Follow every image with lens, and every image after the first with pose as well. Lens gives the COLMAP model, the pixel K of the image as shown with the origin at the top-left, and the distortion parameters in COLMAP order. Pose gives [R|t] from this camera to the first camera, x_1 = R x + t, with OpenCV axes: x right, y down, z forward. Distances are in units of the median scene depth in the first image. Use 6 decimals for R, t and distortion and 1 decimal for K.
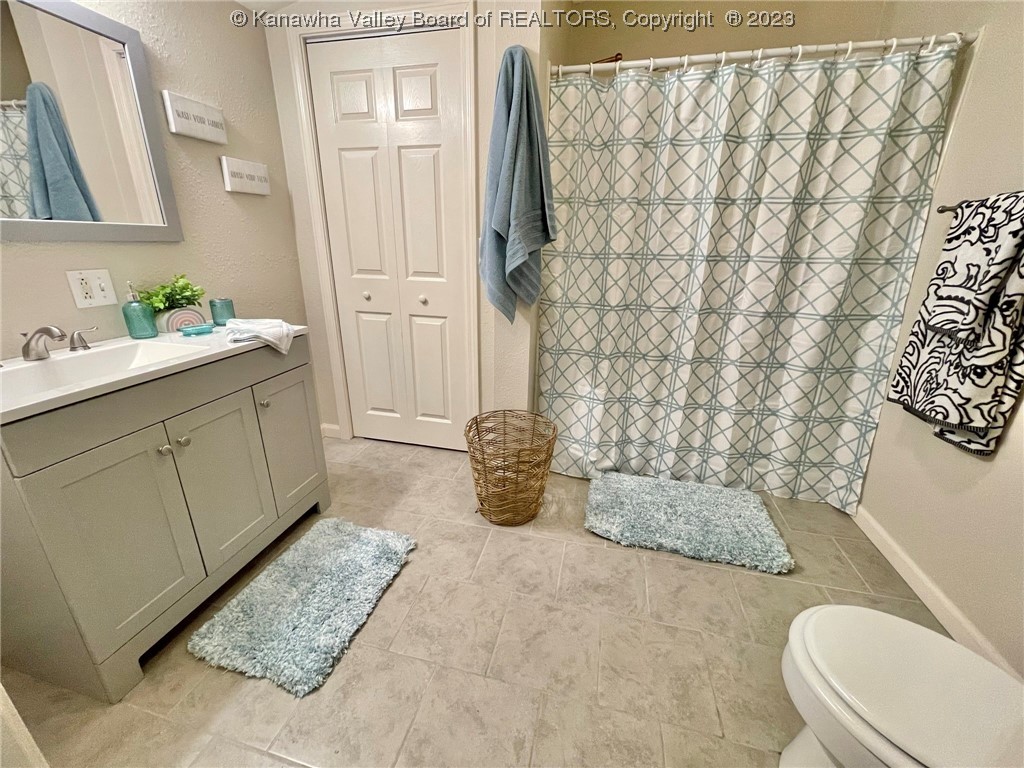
lens RADIAL K [[412.8, 0, 508.4], [0, 412.8, 384.0], [0, 0, 1]] dist [-0.002947, -0.000622]
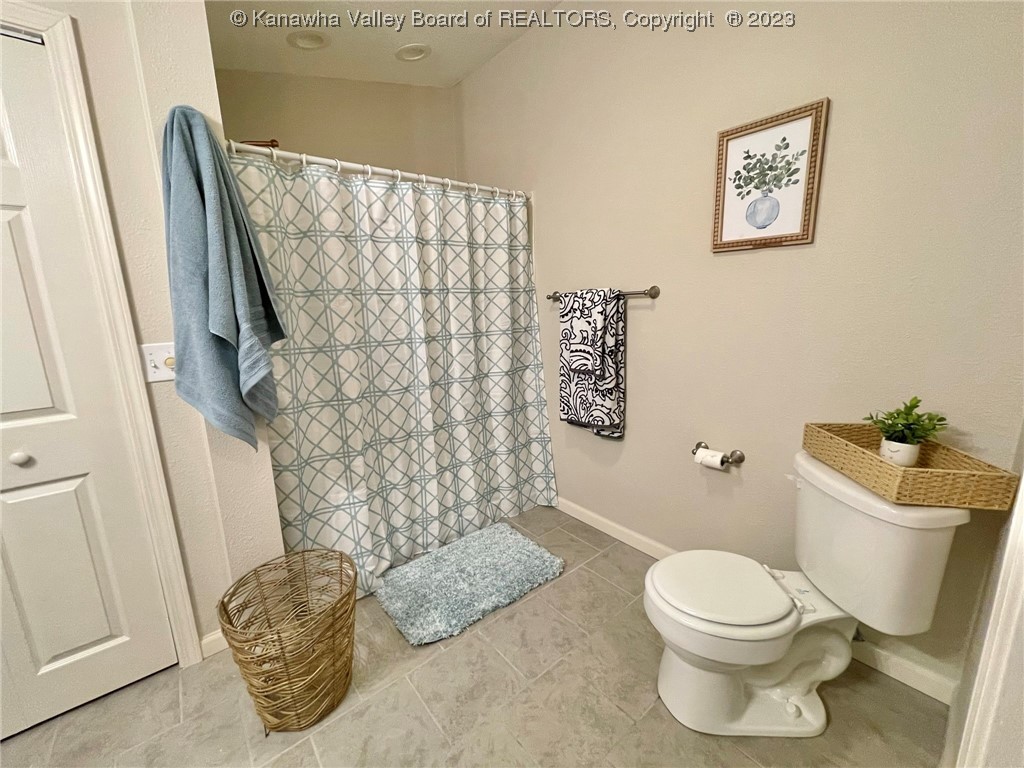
lens RADIAL K [[412.8, 0, 509.5], [0, 412.8, 383.7], [0, 0, 1]] dist [-0.002947, -0.000622]
pose [[0.597368, -0.187348, 0.779777, -0.280456], [0.301315, 0.953523, -0.001739, -0.125804], [-0.743210, 0.235997, 0.626055, 0.166736]]
